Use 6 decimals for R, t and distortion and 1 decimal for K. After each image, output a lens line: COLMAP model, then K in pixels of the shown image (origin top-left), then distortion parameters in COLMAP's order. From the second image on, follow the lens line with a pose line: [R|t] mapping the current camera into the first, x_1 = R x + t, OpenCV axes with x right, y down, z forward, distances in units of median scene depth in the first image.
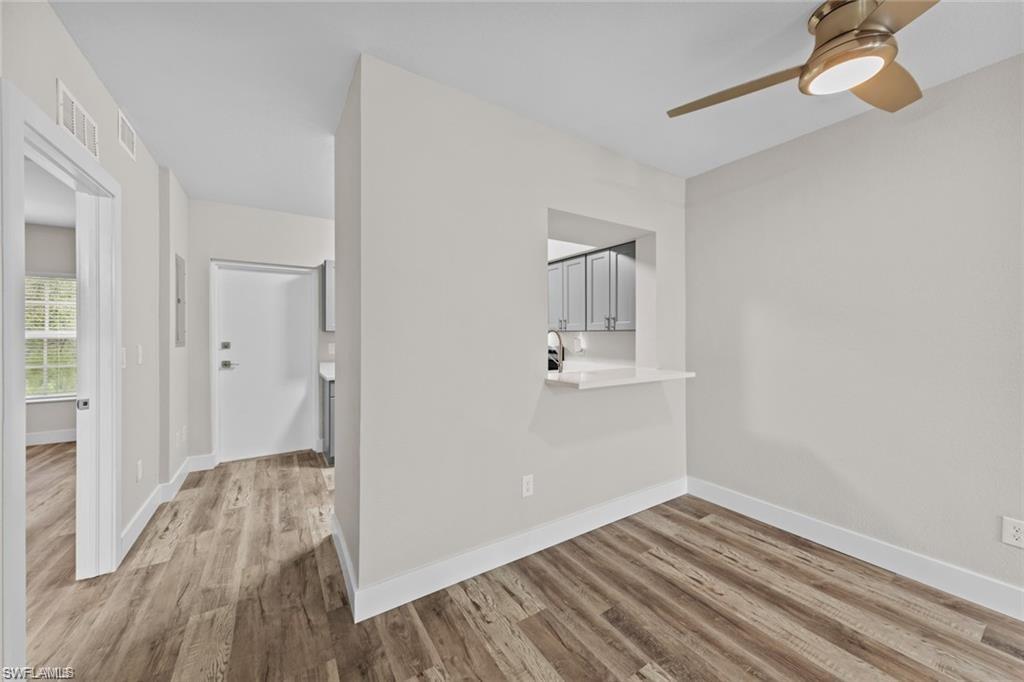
lens RADIAL K [[370.2, 0, 512.4], [0, 370.2, 335.7], [0, 0, 1]] dist [0.003268, -0.000050]
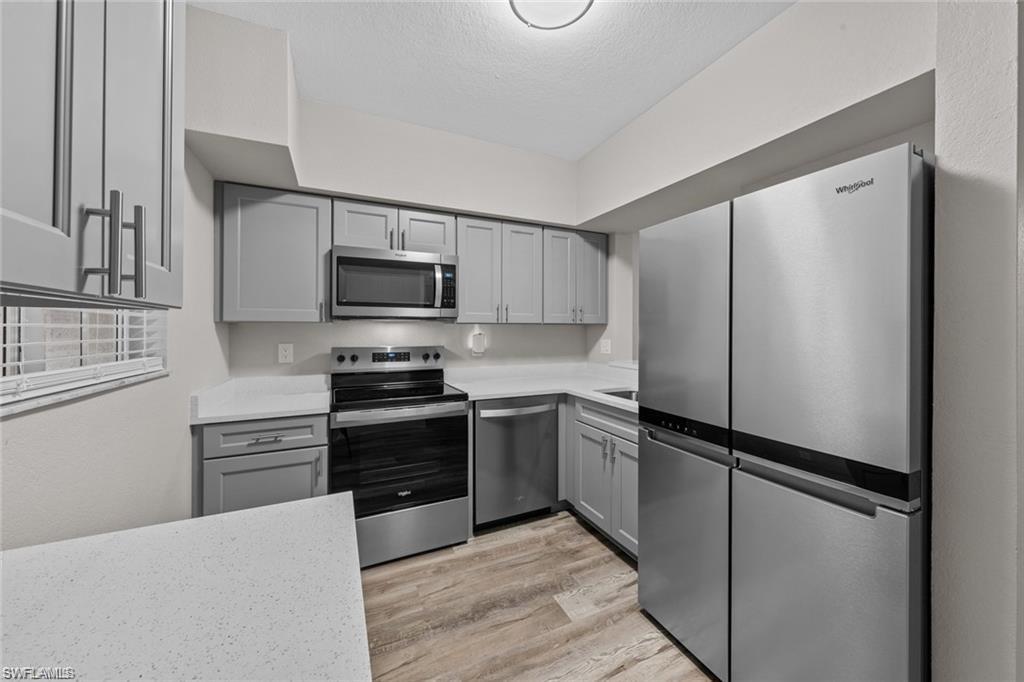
lens RADIAL K [[374.3, 0, 516.4], [0, 374.3, 330.1], [0, 0, 1]] dist [0.004003, 0.000000]
pose [[0.129414, -0.000665, 0.991590, -0.843303], [0.003755, 0.999993, 0.000180, 0.000287], [-0.991584, 0.003701, 0.129416, 1.347208]]
